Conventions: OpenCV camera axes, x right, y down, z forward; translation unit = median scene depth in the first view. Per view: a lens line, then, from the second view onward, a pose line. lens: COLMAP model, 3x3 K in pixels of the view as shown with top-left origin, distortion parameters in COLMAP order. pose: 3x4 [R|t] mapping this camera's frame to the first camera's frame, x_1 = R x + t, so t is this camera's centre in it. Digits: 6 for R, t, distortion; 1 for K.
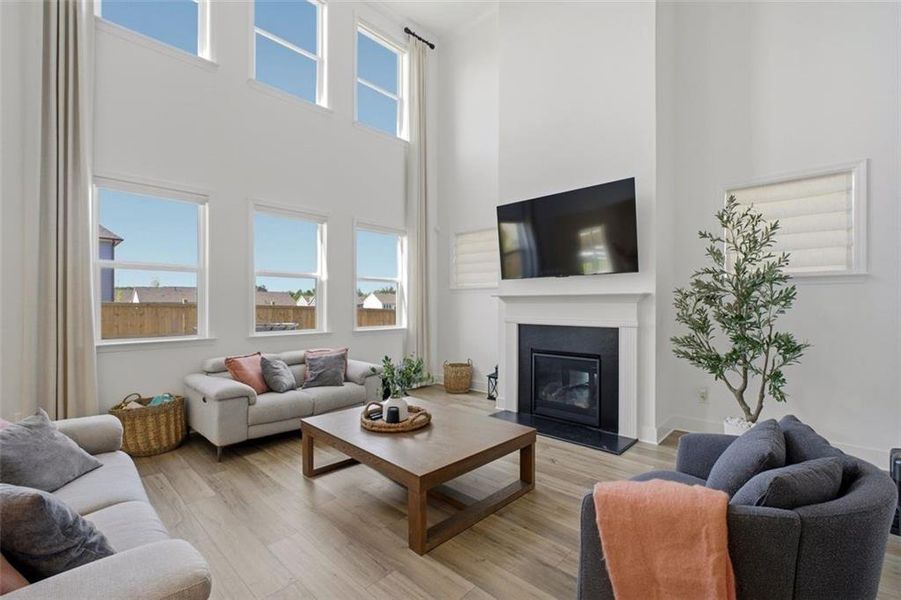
lens RADIAL K [[391.8, 0, 455.3], [0, 391.8, 305.7], [0, 0, 1]] dist [-0.009394, 0.001930]
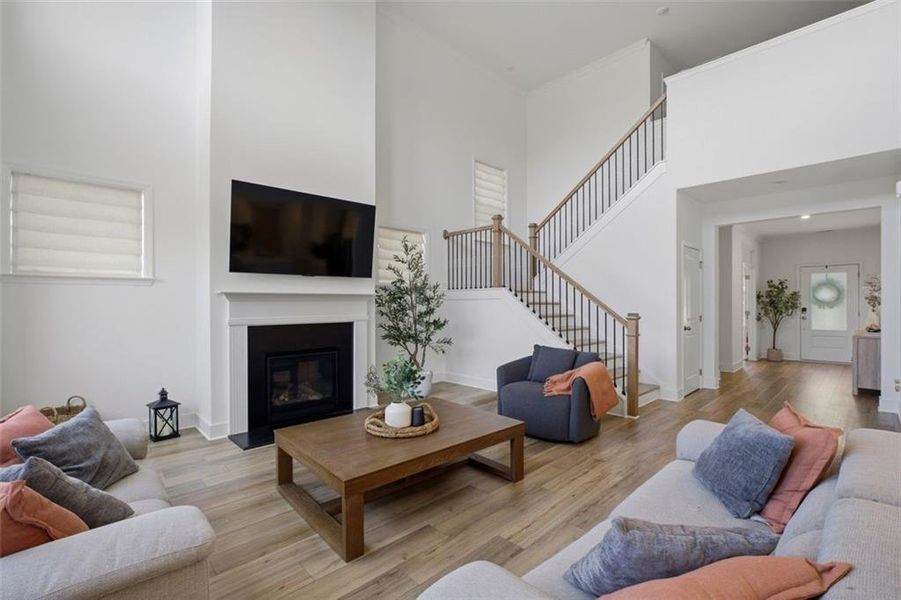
lens RADIAL K [[403.9, 0, 456.8], [0, 403.9, 303.7], [0, 0, 1]] dist [-0.016735, 0.002214]
pose [[0.046506, -0.004825, 0.998906, -0.915171], [0.006622, 0.999968, 0.004522, -0.004030], [-0.998896, 0.006405, 0.046536, 0.685897]]
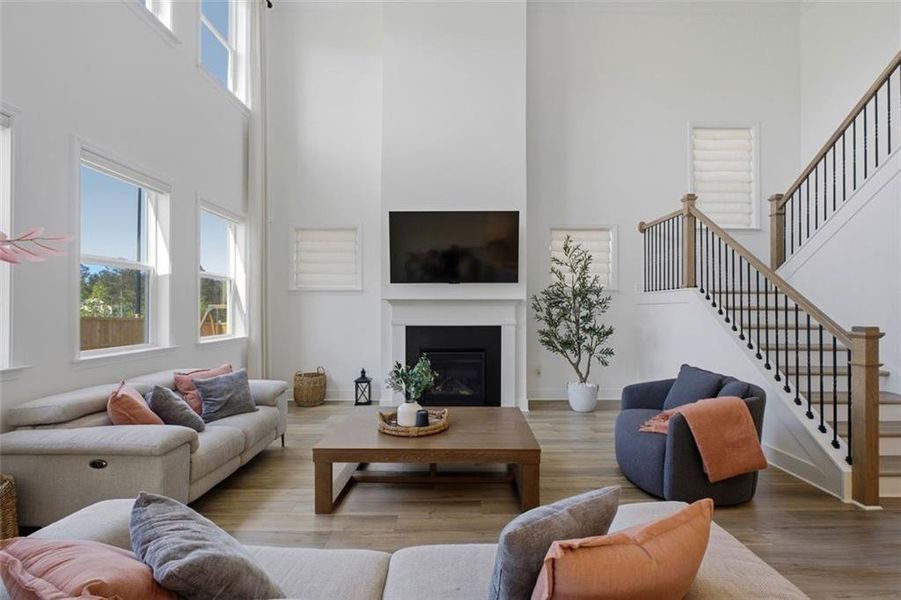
lens RADIAL K [[403.9, 0, 456.4], [0, 403.9, 308.4], [0, 0, 1]] dist [-0.016735, 0.002214]
pose [[0.726160, -0.002461, 0.687521, -0.655339], [0.004075, 0.999991, -0.000724, 0.000351], [-0.687513, 0.003327, 0.726164, 0.160227]]
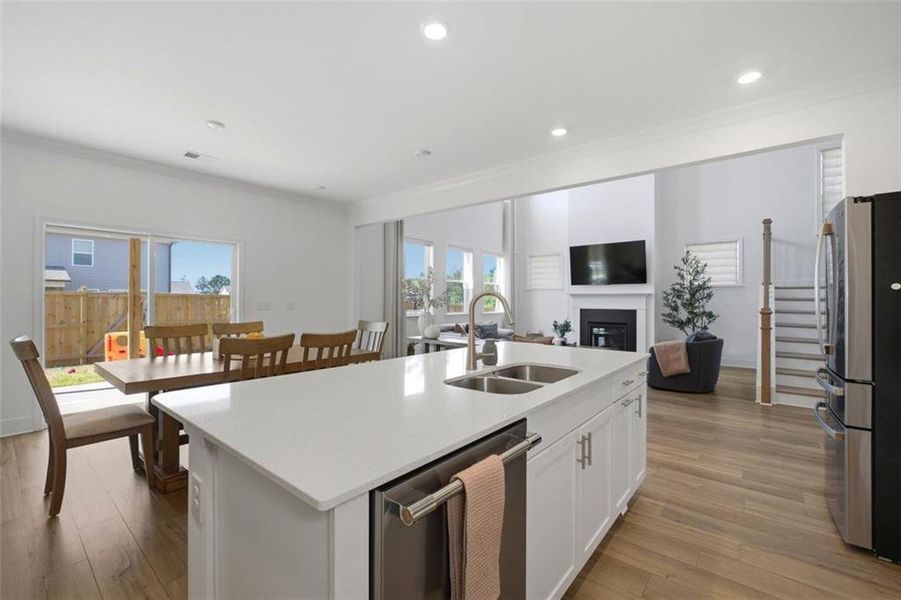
lens RADIAL K [[391.8, 0, 454.3], [0, 391.8, 298.4], [0, 0, 1]] dist [-0.009394, 0.001930]
pose [[0.997623, 0.003380, 0.068824, -0.775238], [-0.003000, 0.999980, -0.005616, 0.011904], [-0.068842, 0.005397, 0.997613, -1.131078]]
